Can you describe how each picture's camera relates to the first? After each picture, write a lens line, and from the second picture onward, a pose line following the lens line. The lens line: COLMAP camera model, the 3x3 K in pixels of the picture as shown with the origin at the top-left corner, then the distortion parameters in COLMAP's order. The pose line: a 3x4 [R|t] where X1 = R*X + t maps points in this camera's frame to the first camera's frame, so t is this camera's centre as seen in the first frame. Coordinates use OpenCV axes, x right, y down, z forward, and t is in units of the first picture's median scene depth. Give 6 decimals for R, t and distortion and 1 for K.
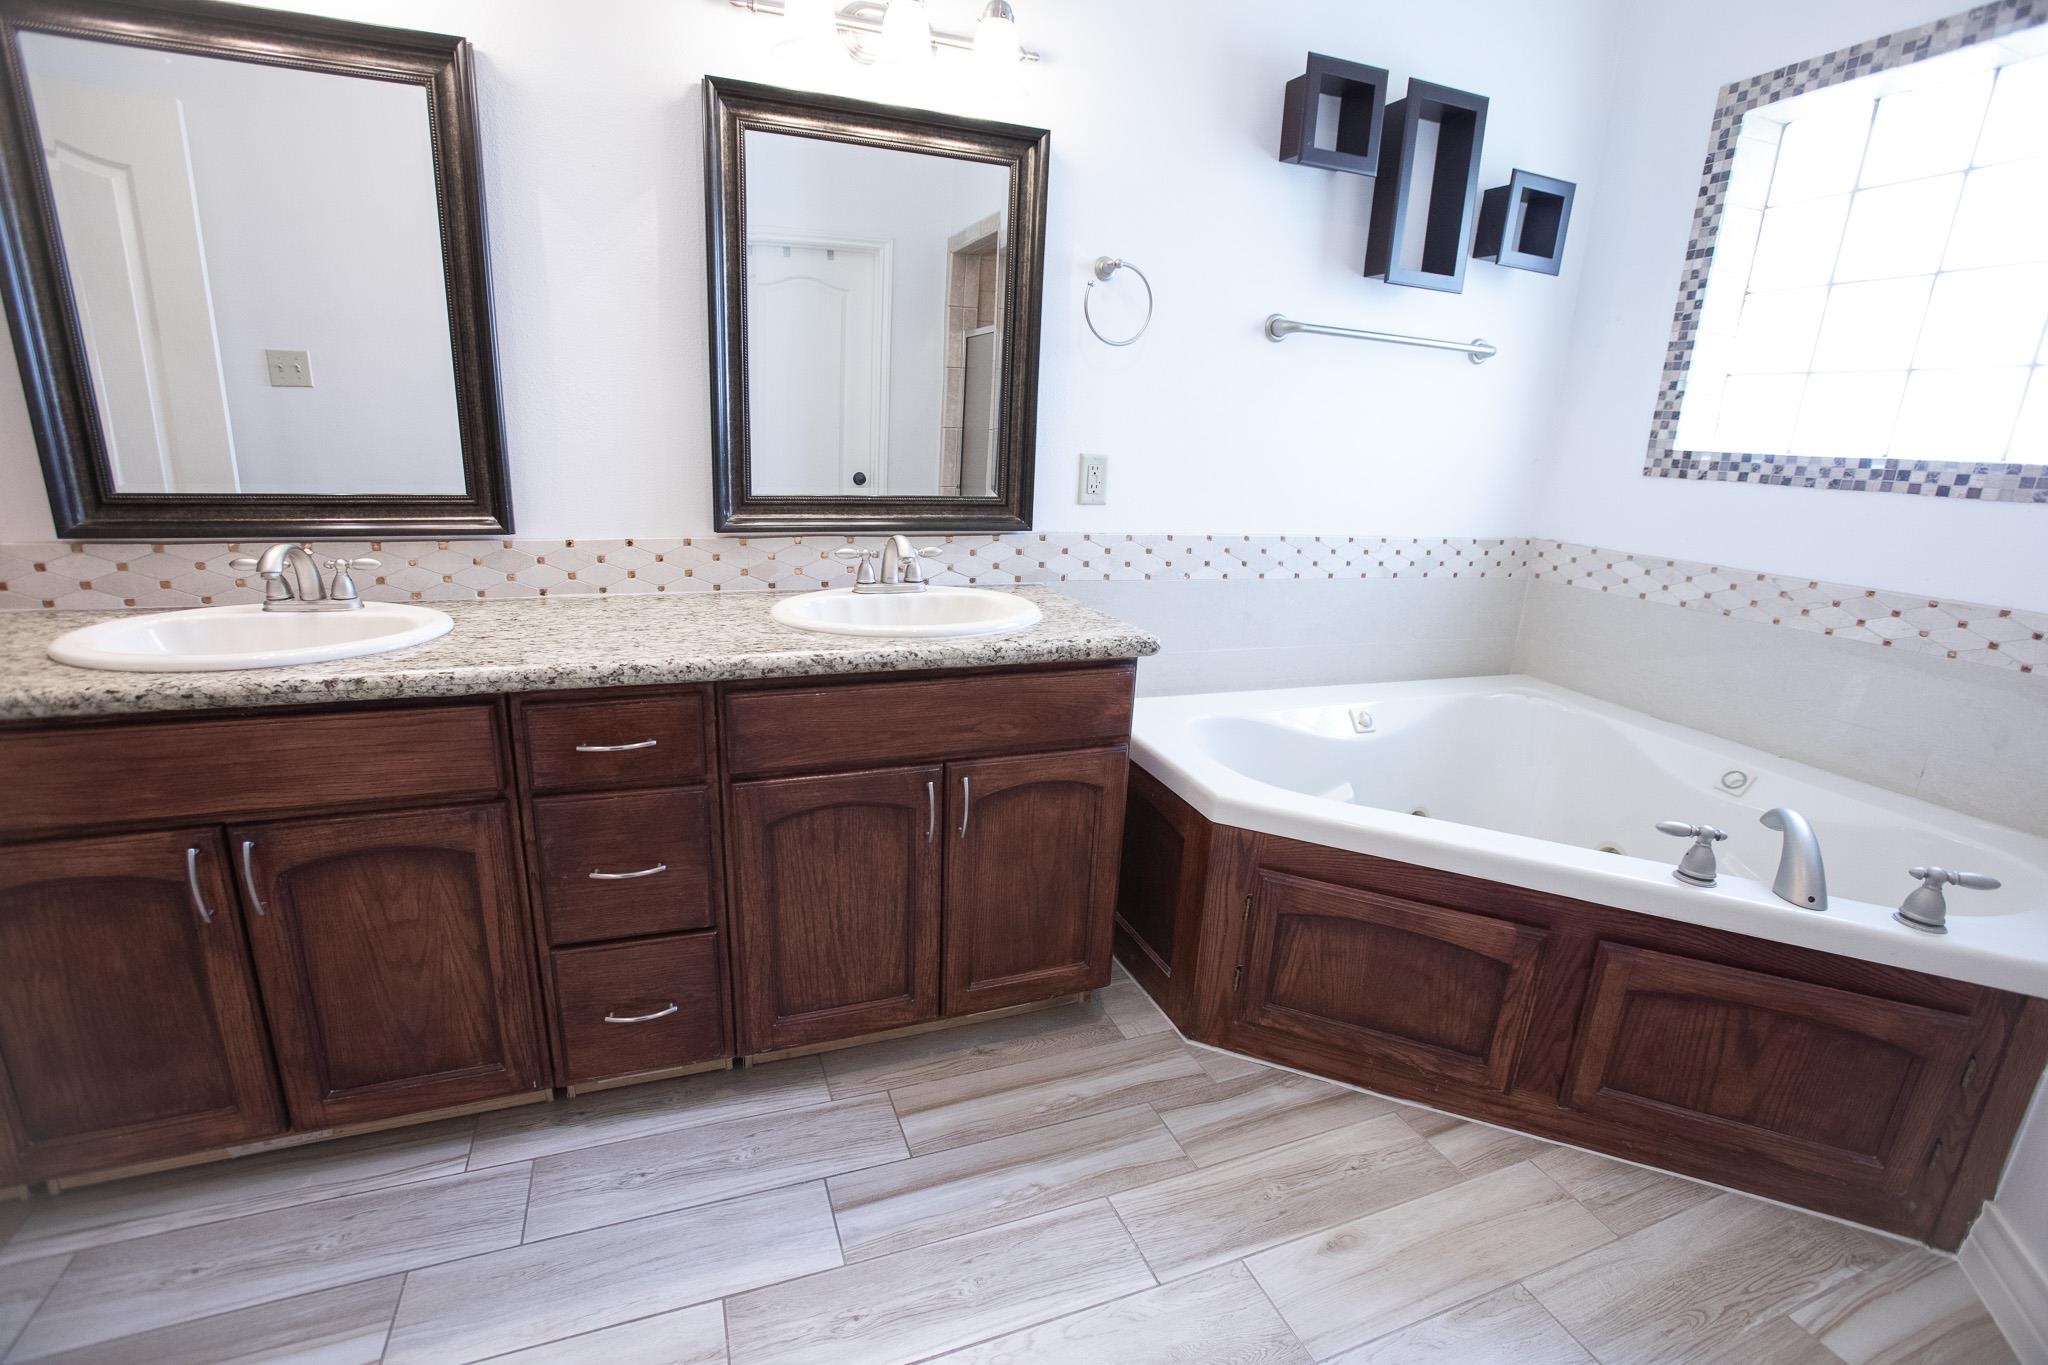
lens RADIAL K [[915.5, 0, 1025.7], [0, 915.5, 689.9], [0, 0, 1]] dist [-0.067491, 0.022570]
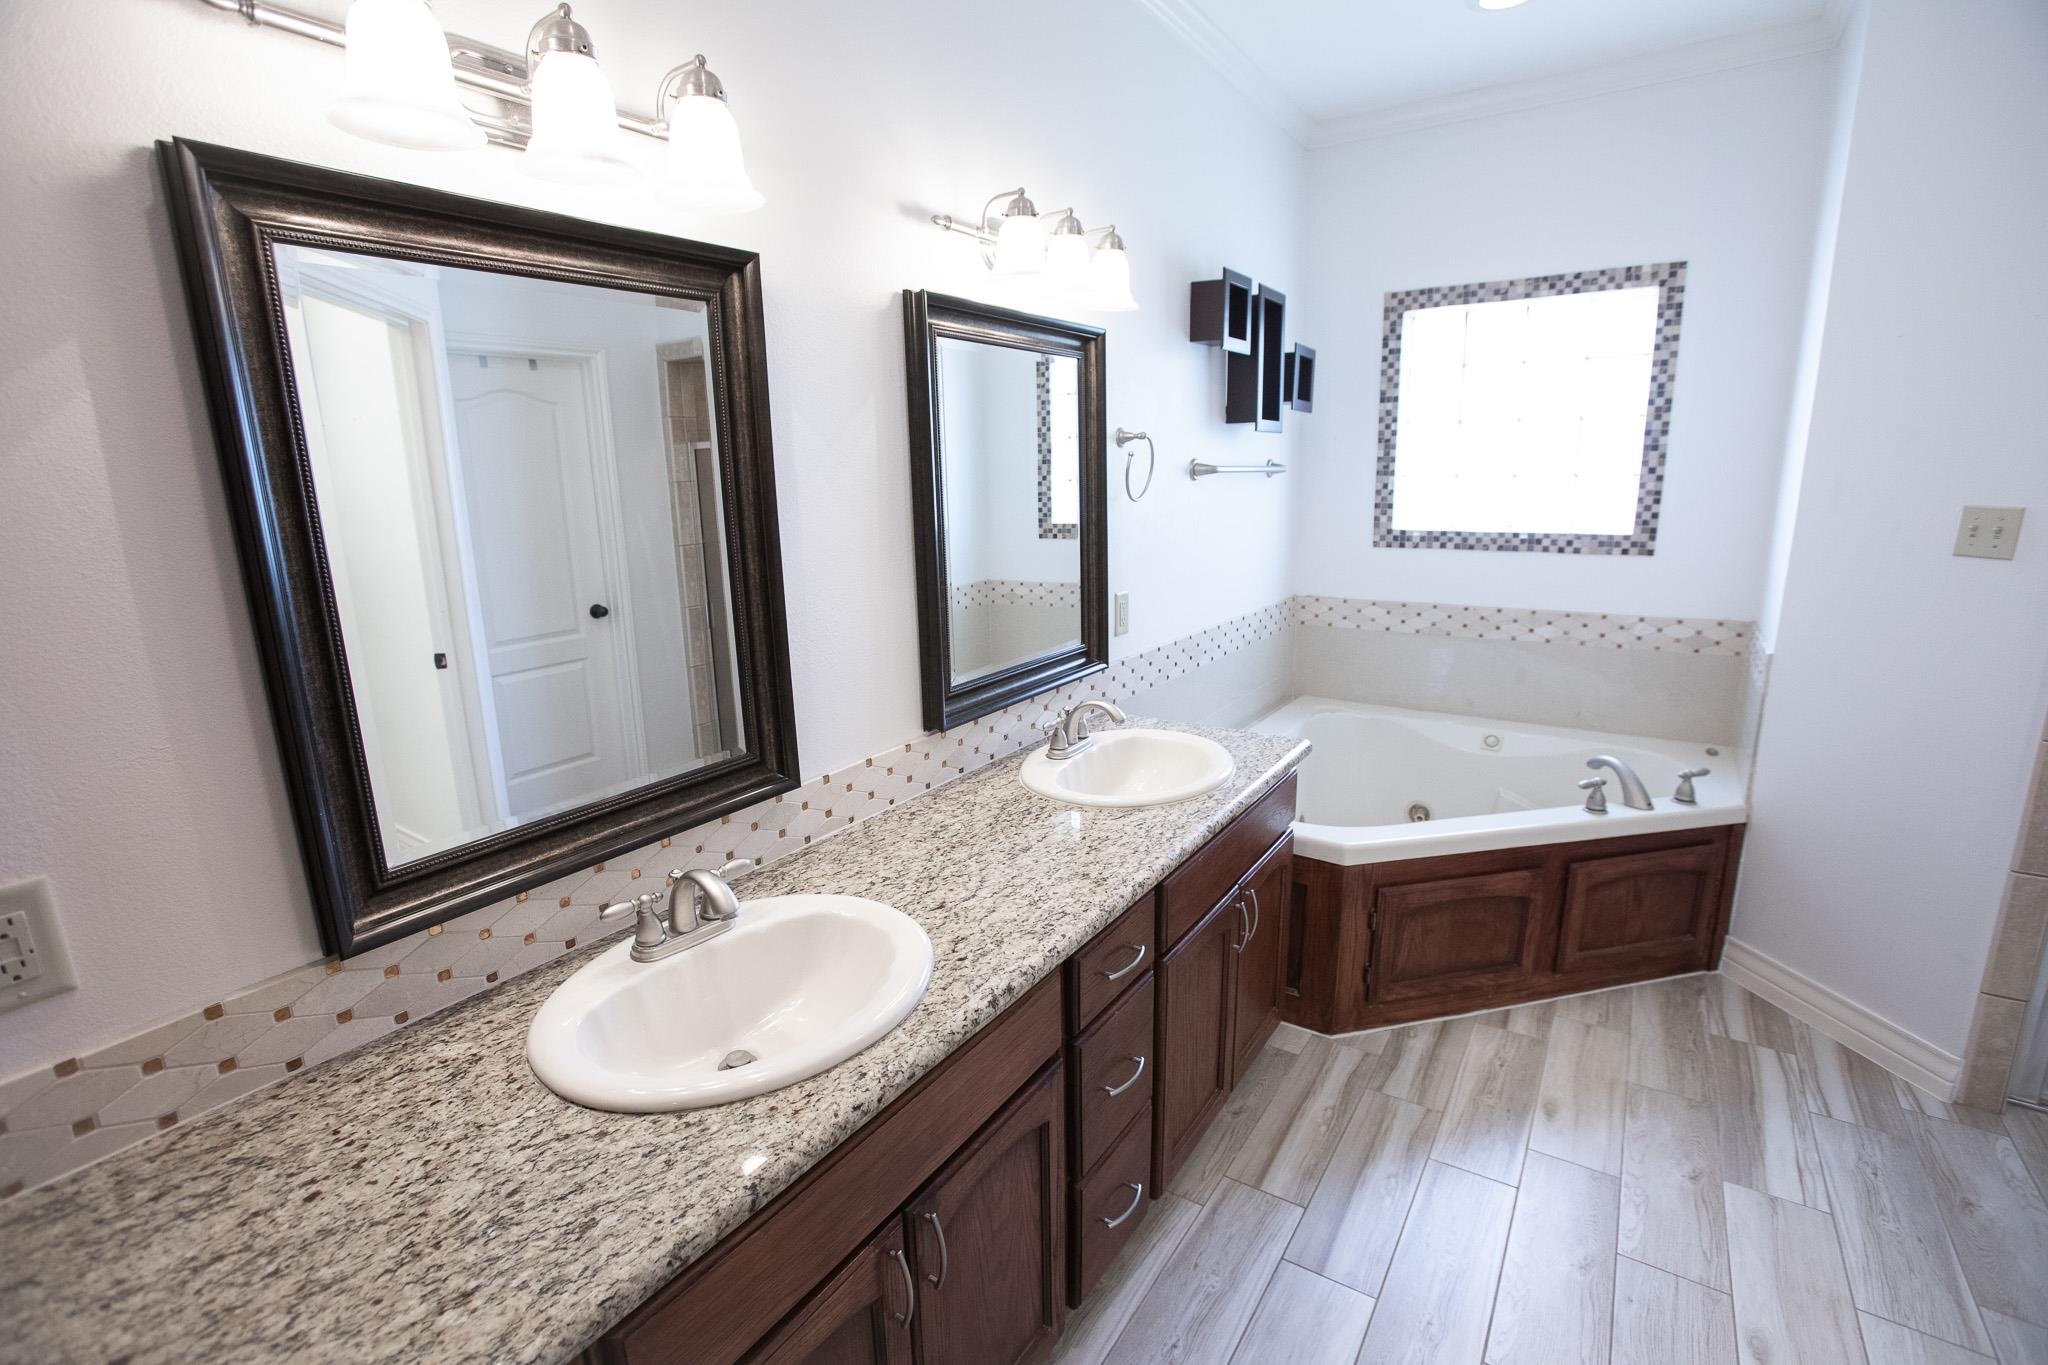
lens RADIAL K [[937.3, 0, 1024.0], [0, 937.3, 682.5], [0, 0, 1]] dist [-0.071383, 0.028370]
pose [[0.815065, -0.186941, 0.548382, -0.714859], [0.211348, 0.977226, 0.019003, -0.198525], [-0.539446, 0.100411, 0.836012, 0.081601]]
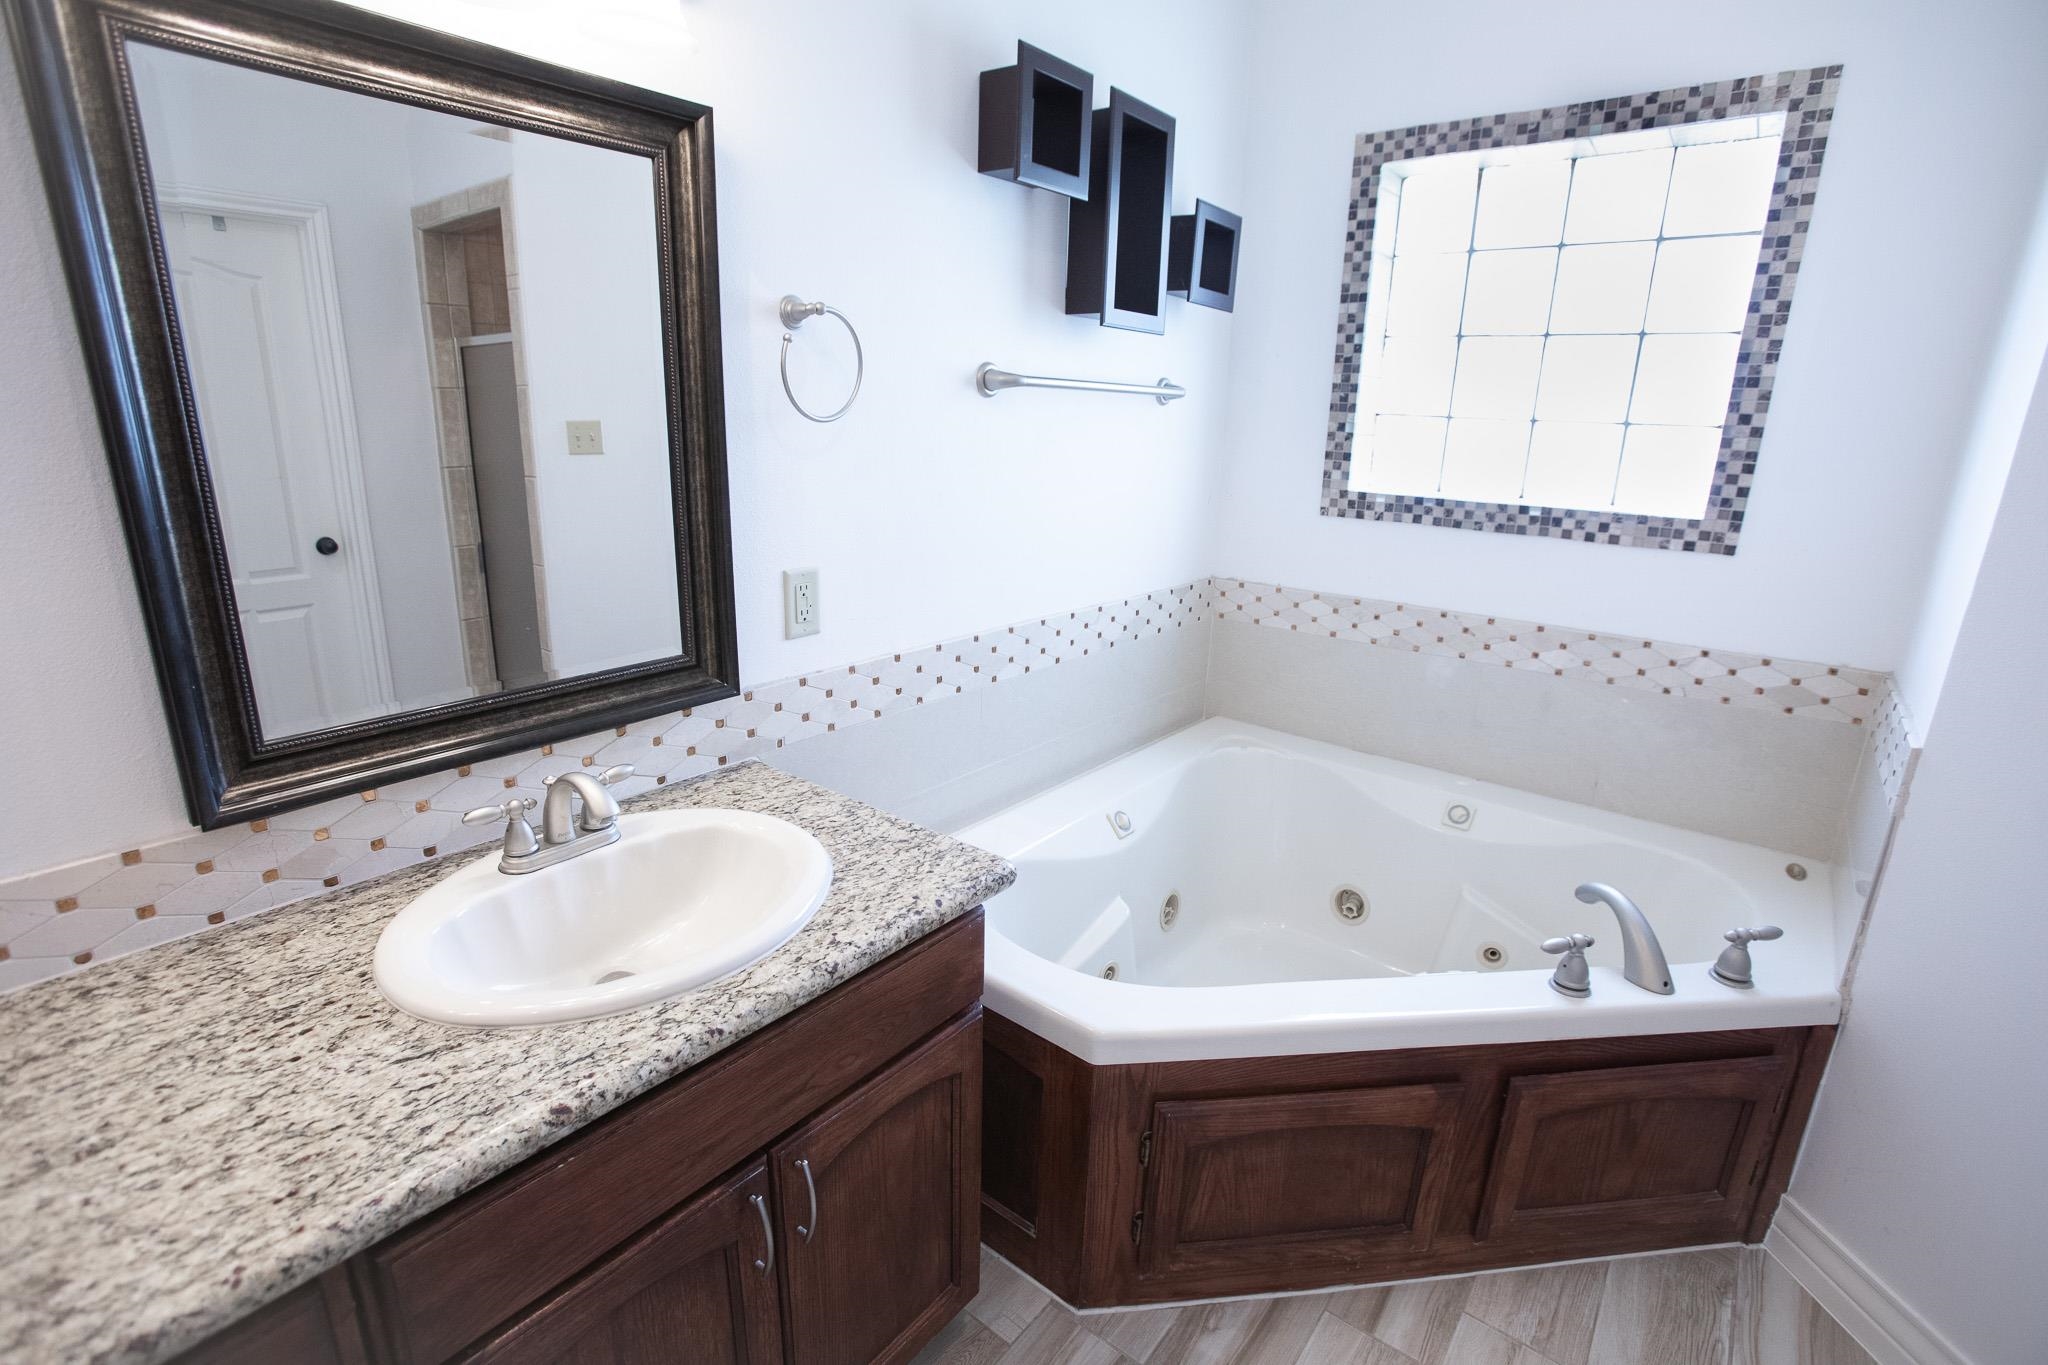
lens RADIAL K [[951.7, 0, 1024.6], [0, 951.7, 679.8], [0, 0, 1]] dist [-0.069955, 0.027421]
pose [[0.863166, -0.157728, 0.479653, -0.146264], [0.147995, 0.987267, 0.058325, -0.192492], [-0.482745, 0.020642, 0.875518, 0.267924]]
